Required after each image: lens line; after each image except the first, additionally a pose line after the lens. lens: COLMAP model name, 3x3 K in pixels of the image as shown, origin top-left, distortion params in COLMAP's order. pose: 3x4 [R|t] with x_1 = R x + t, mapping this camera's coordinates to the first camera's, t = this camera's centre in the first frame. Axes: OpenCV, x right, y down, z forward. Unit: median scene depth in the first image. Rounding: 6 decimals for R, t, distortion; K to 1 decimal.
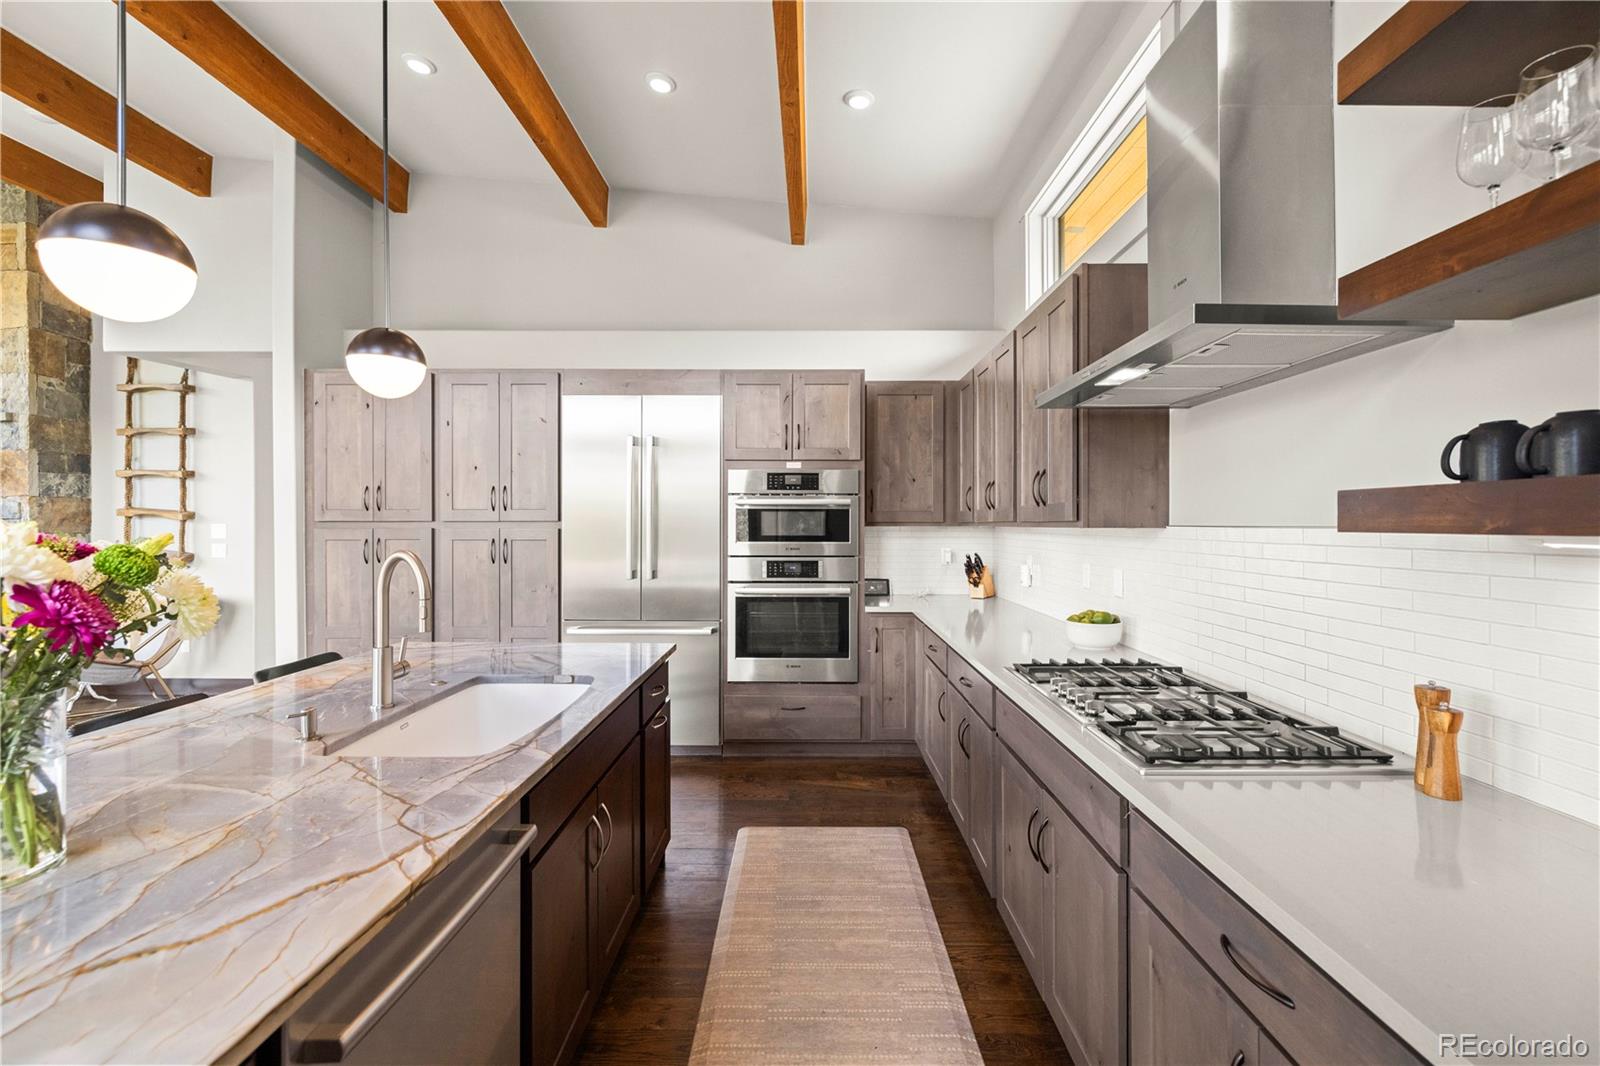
lens RADIAL K [[668.6, 0, 802.7], [0, 668.6, 528.0], [0, 0, 1]] dist [0.002942, 0.000592]
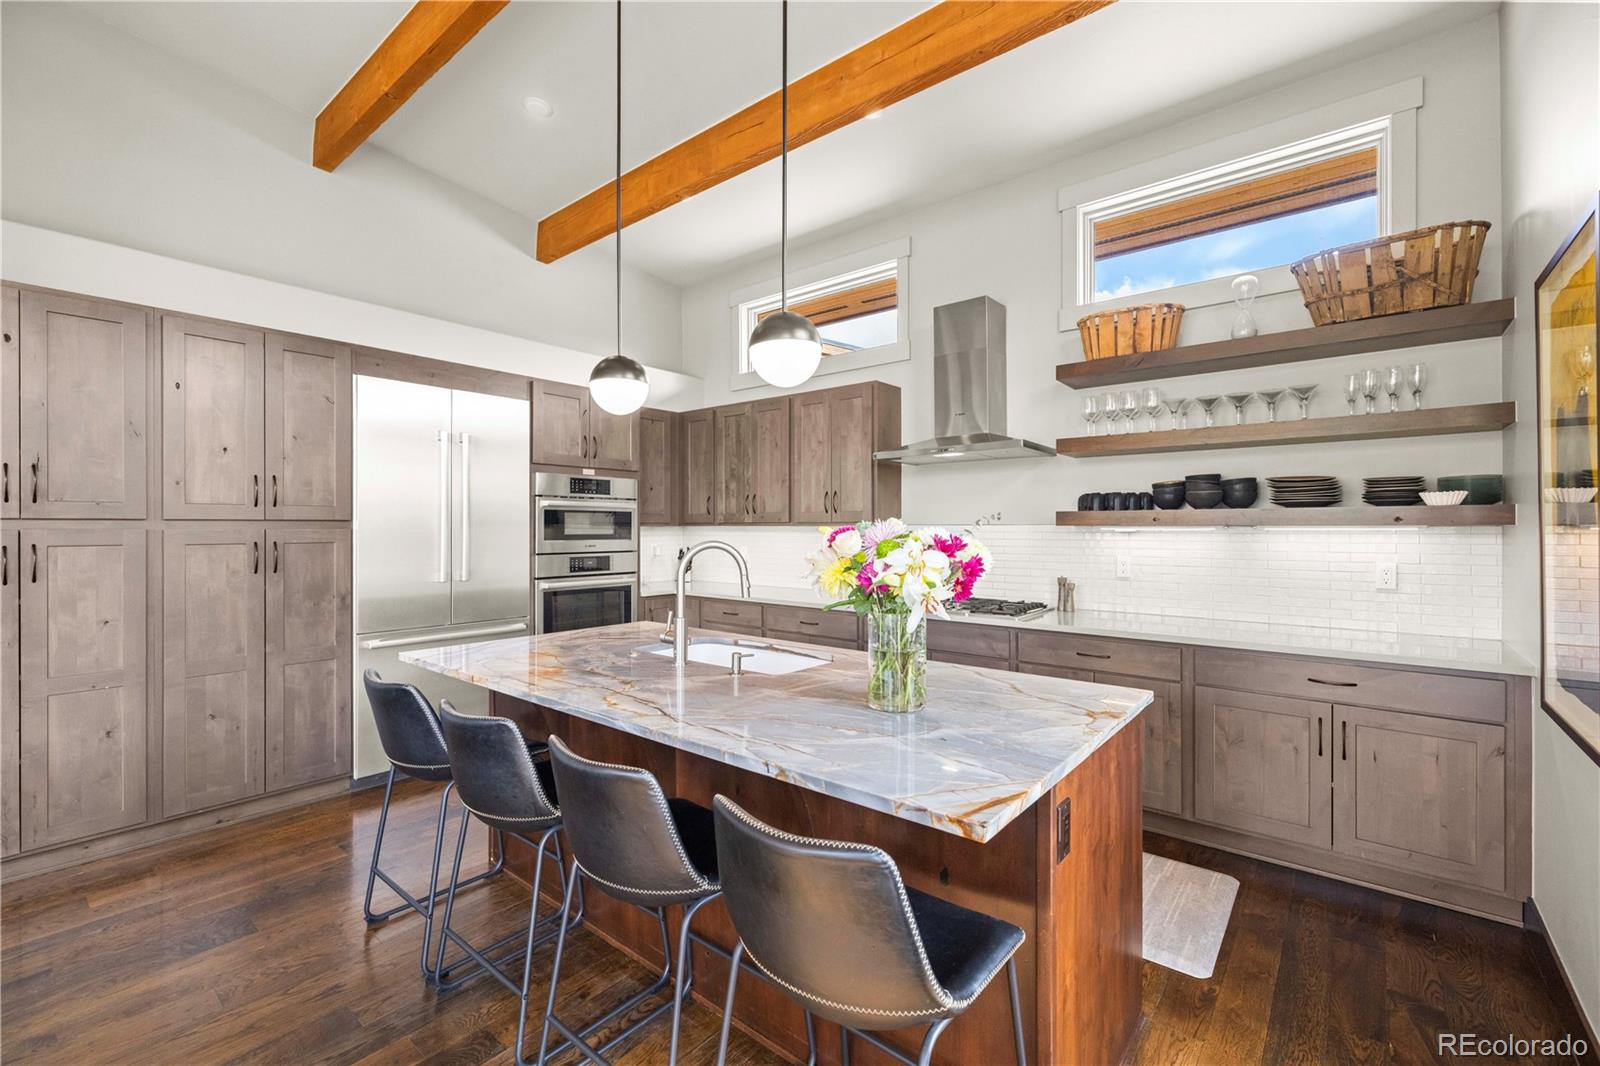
lens RADIAL K [[668.6, 0, 802.7], [0, 668.6, 528.0], [0, 0, 1]] dist [0.002942, 0.000592]
pose [[0.631620, -0.001911, 0.775276, -0.664759], [0.004092, 0.999991, -0.000869, 0.002754], [-0.775267, 0.003722, 0.631622, 0.006767]]
